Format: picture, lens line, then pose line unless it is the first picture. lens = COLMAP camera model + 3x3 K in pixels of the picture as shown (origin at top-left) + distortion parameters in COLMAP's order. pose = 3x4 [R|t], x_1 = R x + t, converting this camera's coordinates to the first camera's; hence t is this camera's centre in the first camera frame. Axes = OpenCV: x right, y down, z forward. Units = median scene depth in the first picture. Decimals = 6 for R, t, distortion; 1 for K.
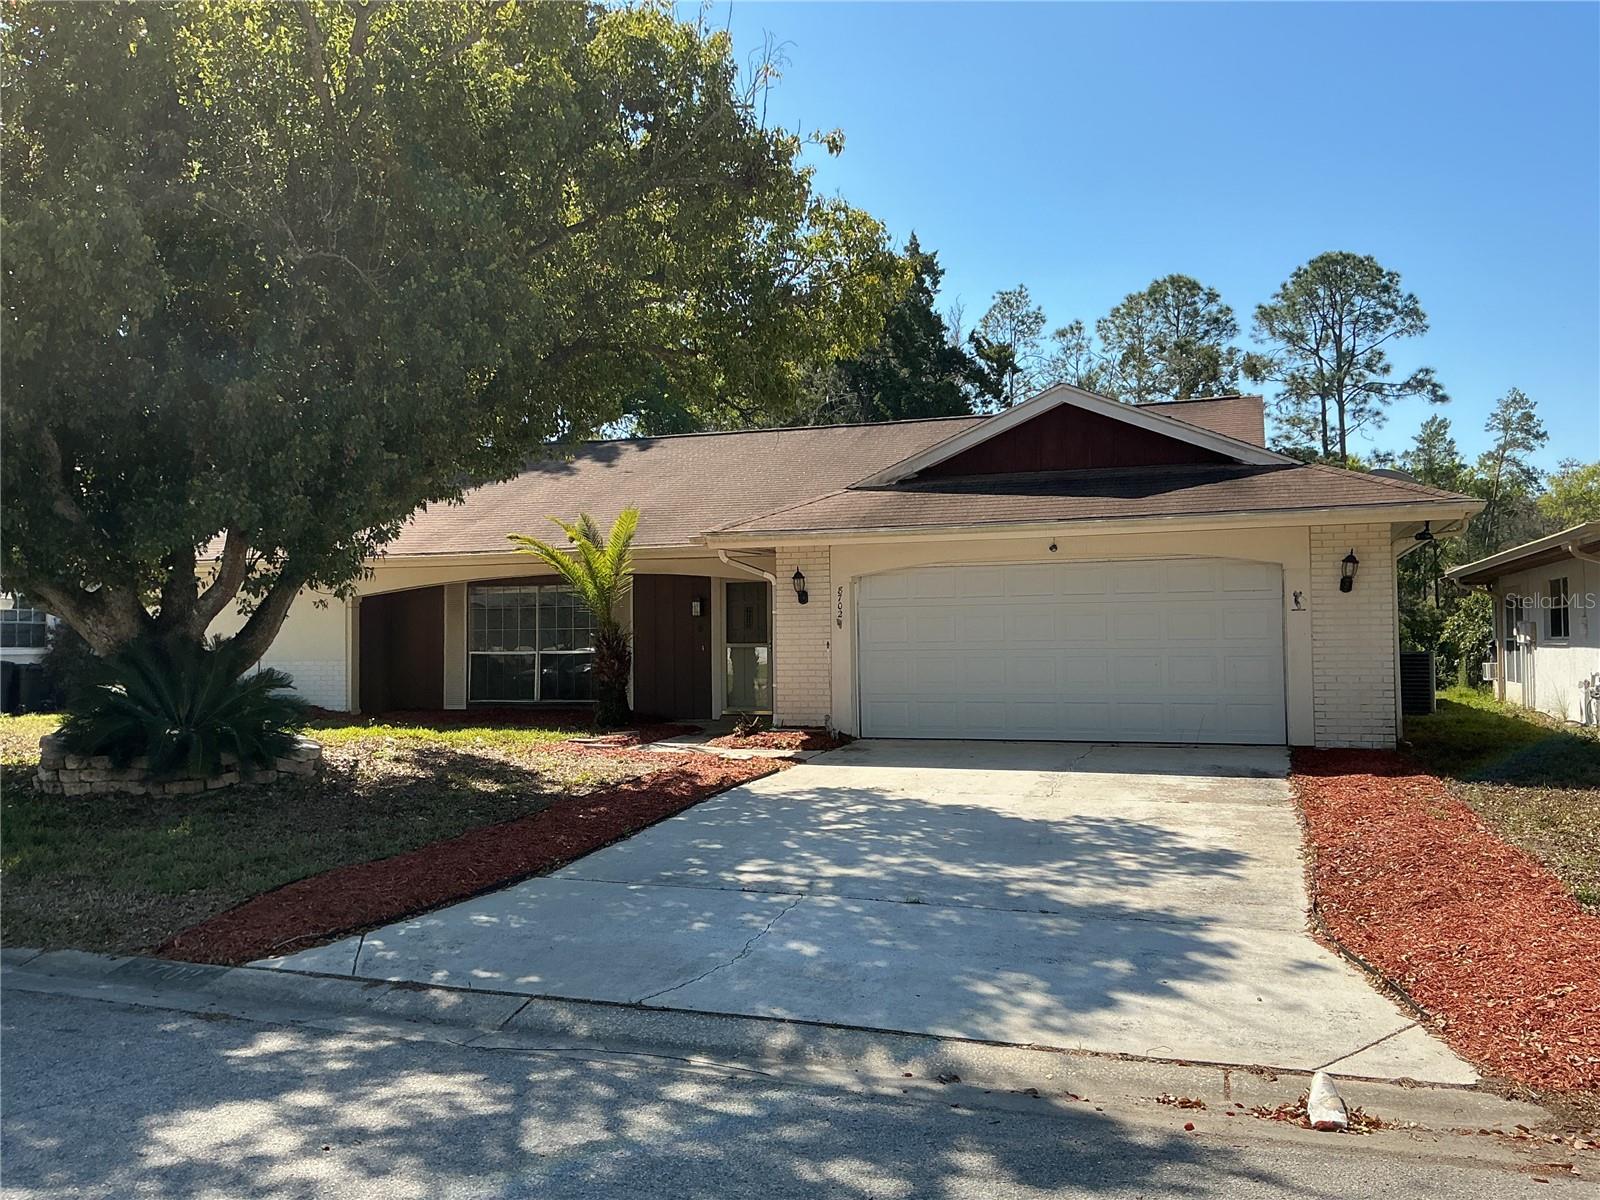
lens RADIAL K [[1328.7, 0, 798.7], [0, 1328.7, 592.3], [0, 0, 1]] dist [0.115054, -0.237881]
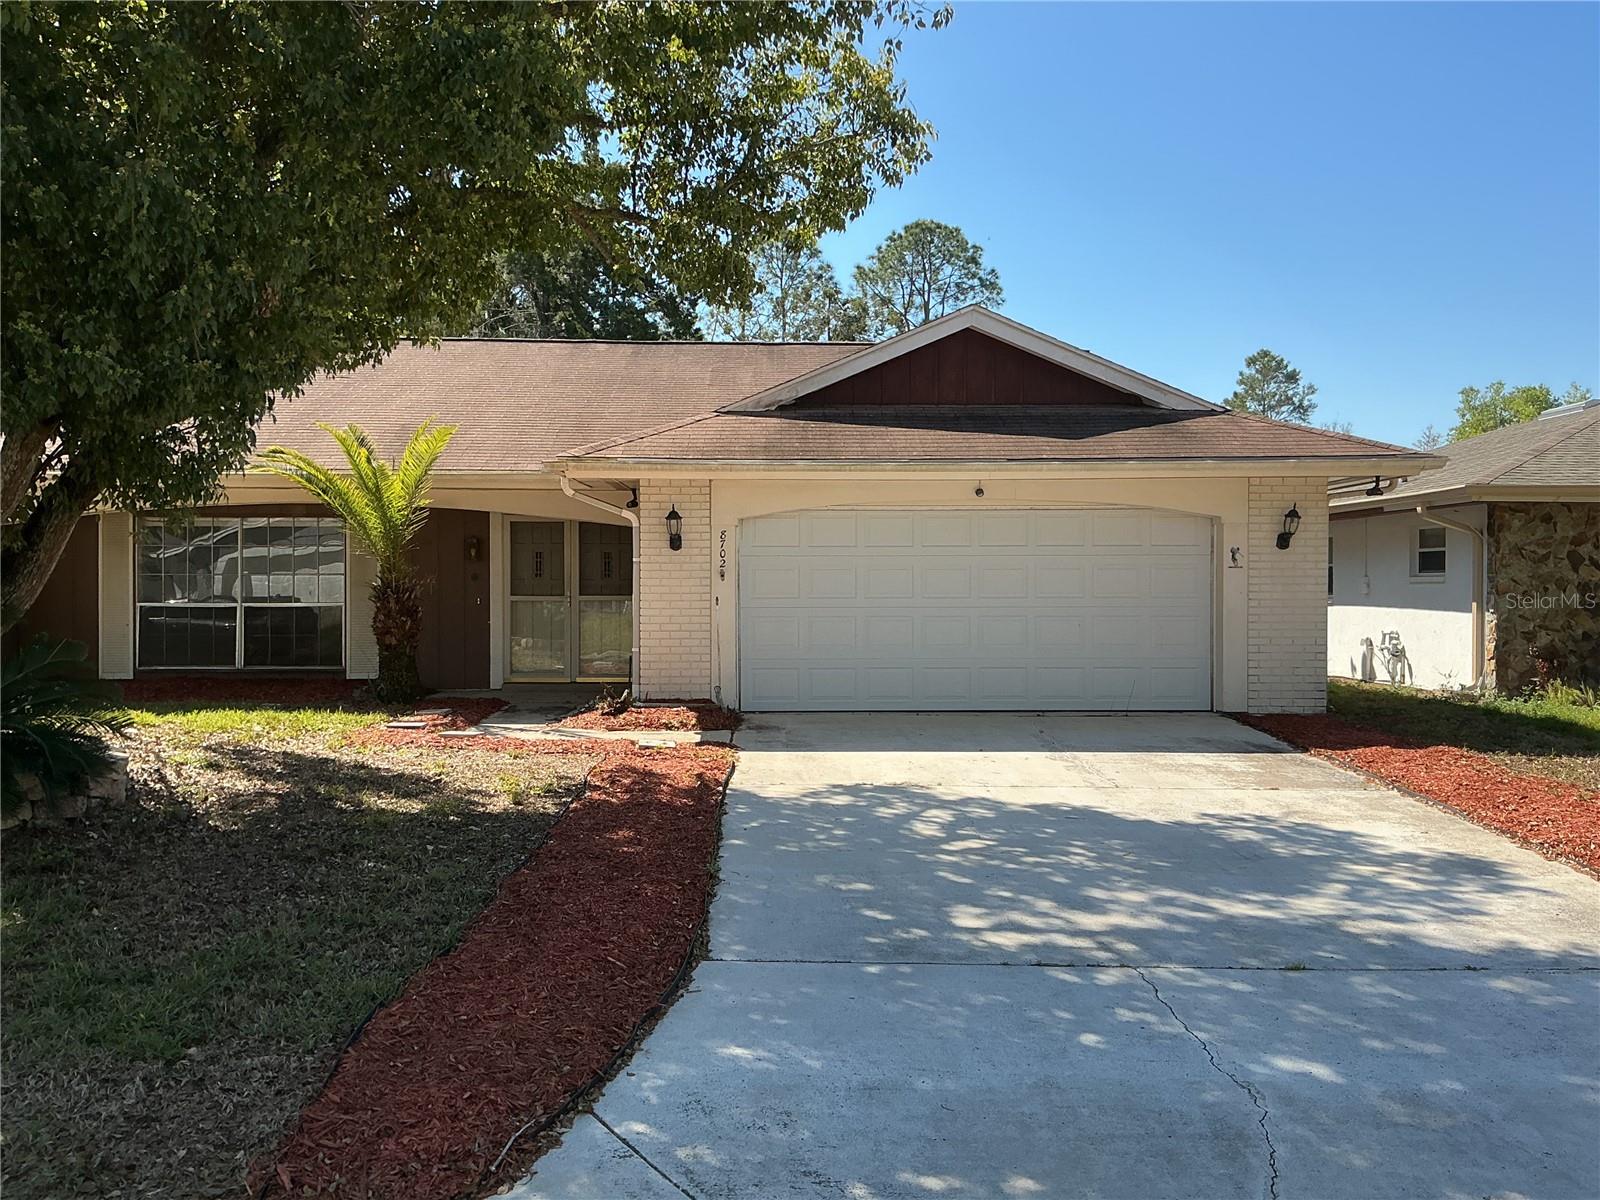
lens RADIAL K [[1328.7, 0, 798.7], [0, 1328.7, 592.3], [0, 0, 1]] dist [0.115054, -0.237881]
pose [[0.937375, 0.008924, 0.348208, -0.211469], [-0.022414, 0.999145, 0.034731, 0.004461], [-0.347600, -0.040361, 0.936774, 0.207599]]
